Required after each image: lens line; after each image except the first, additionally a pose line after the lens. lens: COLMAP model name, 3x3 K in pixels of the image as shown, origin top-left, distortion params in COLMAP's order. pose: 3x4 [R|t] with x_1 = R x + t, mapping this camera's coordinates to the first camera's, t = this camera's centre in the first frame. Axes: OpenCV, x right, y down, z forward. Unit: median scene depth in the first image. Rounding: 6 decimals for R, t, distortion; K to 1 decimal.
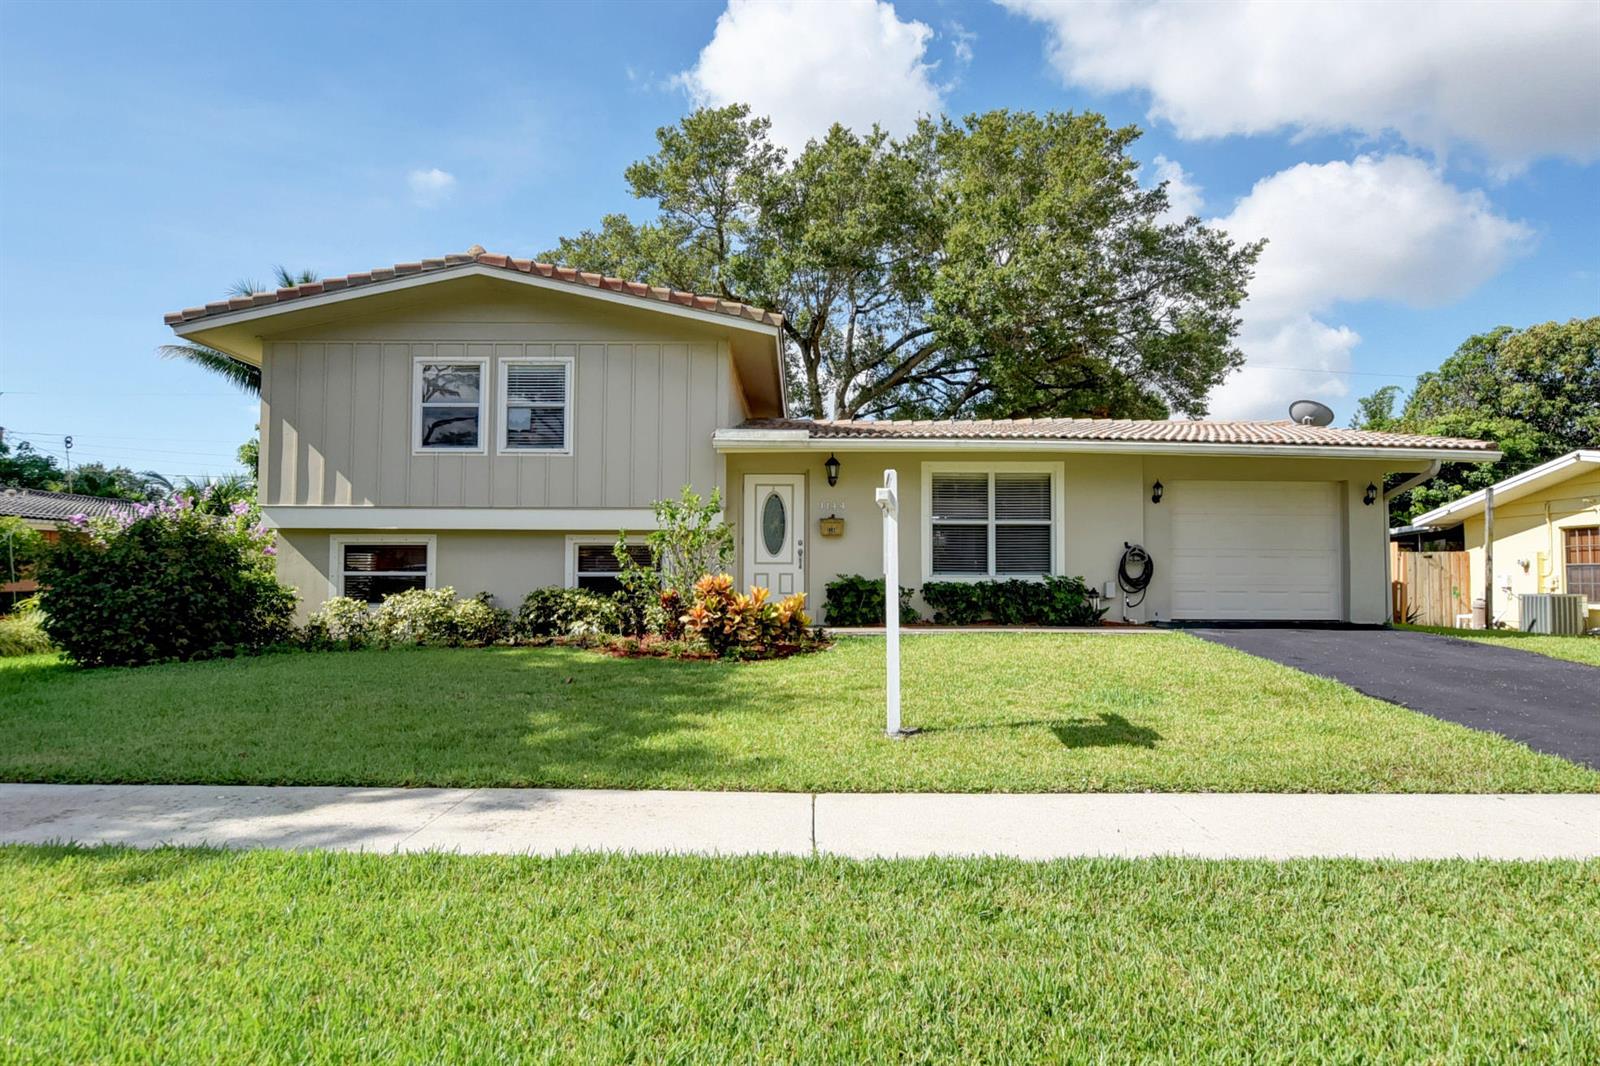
lens RADIAL K [[908.5, 0, 799.4], [0, 908.5, 532.6], [0, 0, 1]] dist [-0.014726, 0.000495]
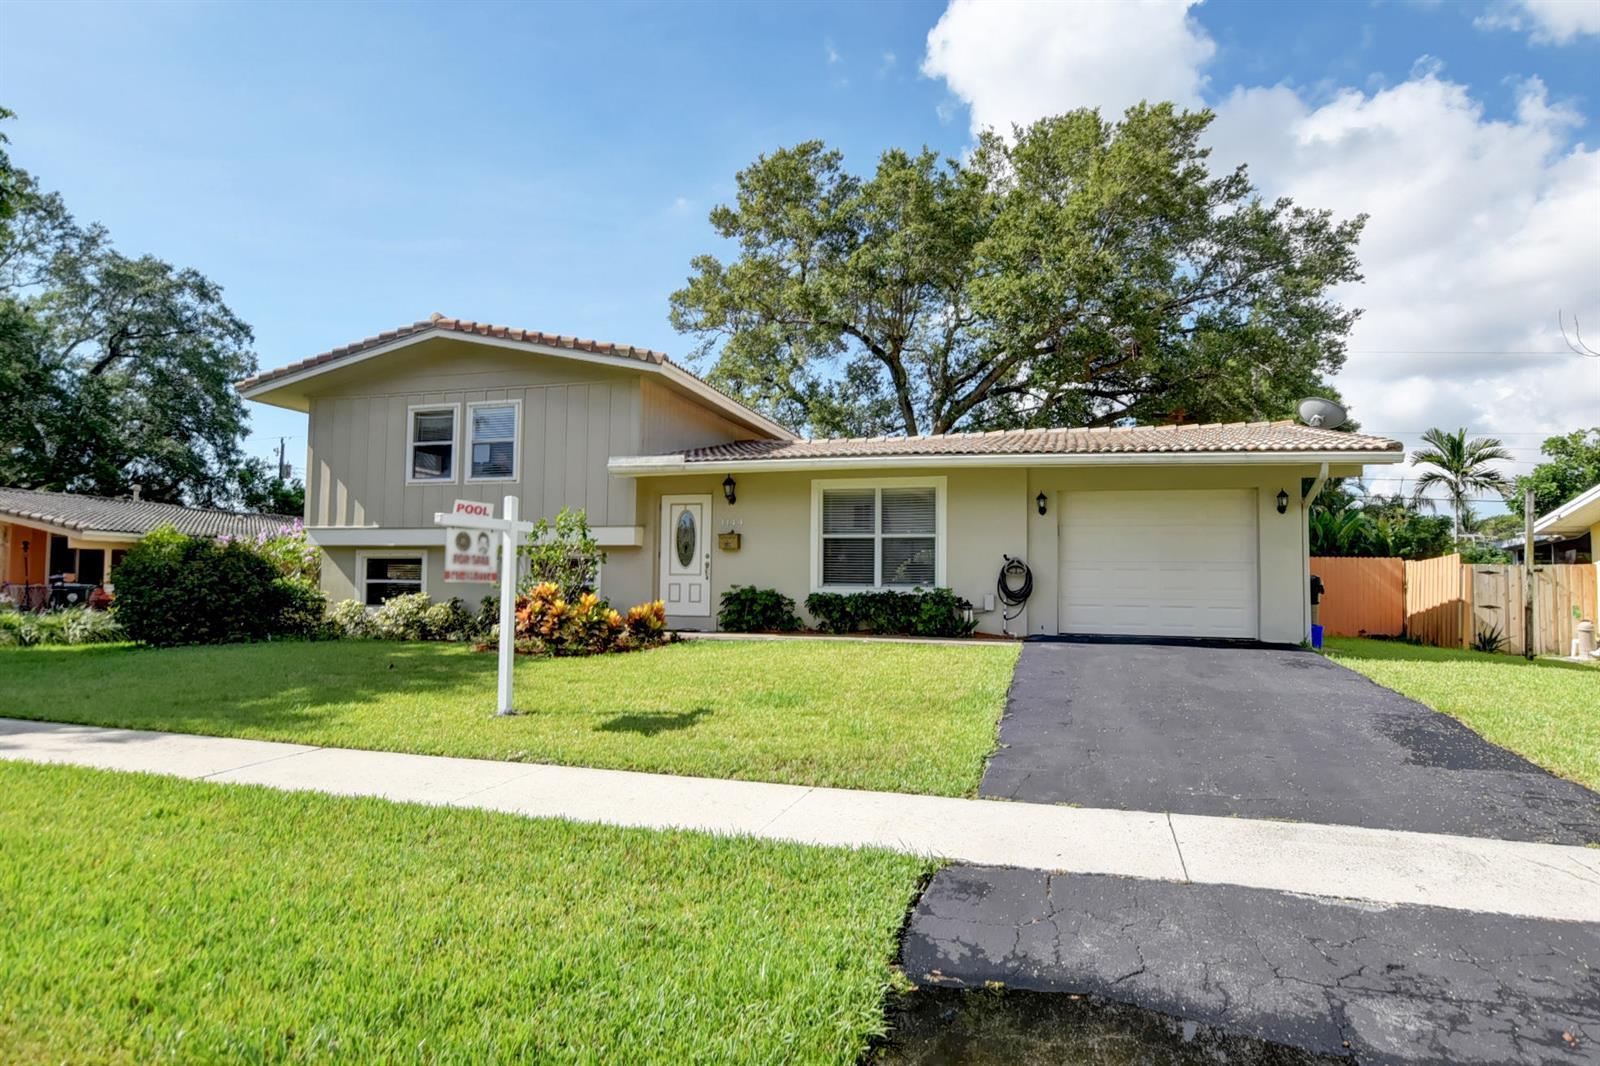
lens RADIAL K [[908.5, 0, 804.7], [0, 908.5, 535.0], [0, 0, 1]] dist [-0.014726, 0.000495]
pose [[0.957369, -0.008623, -0.288741, 0.436792], [0.005414, 0.999914, -0.011910, -0.000388], [0.288819, 0.009839, 0.957333, -0.022284]]
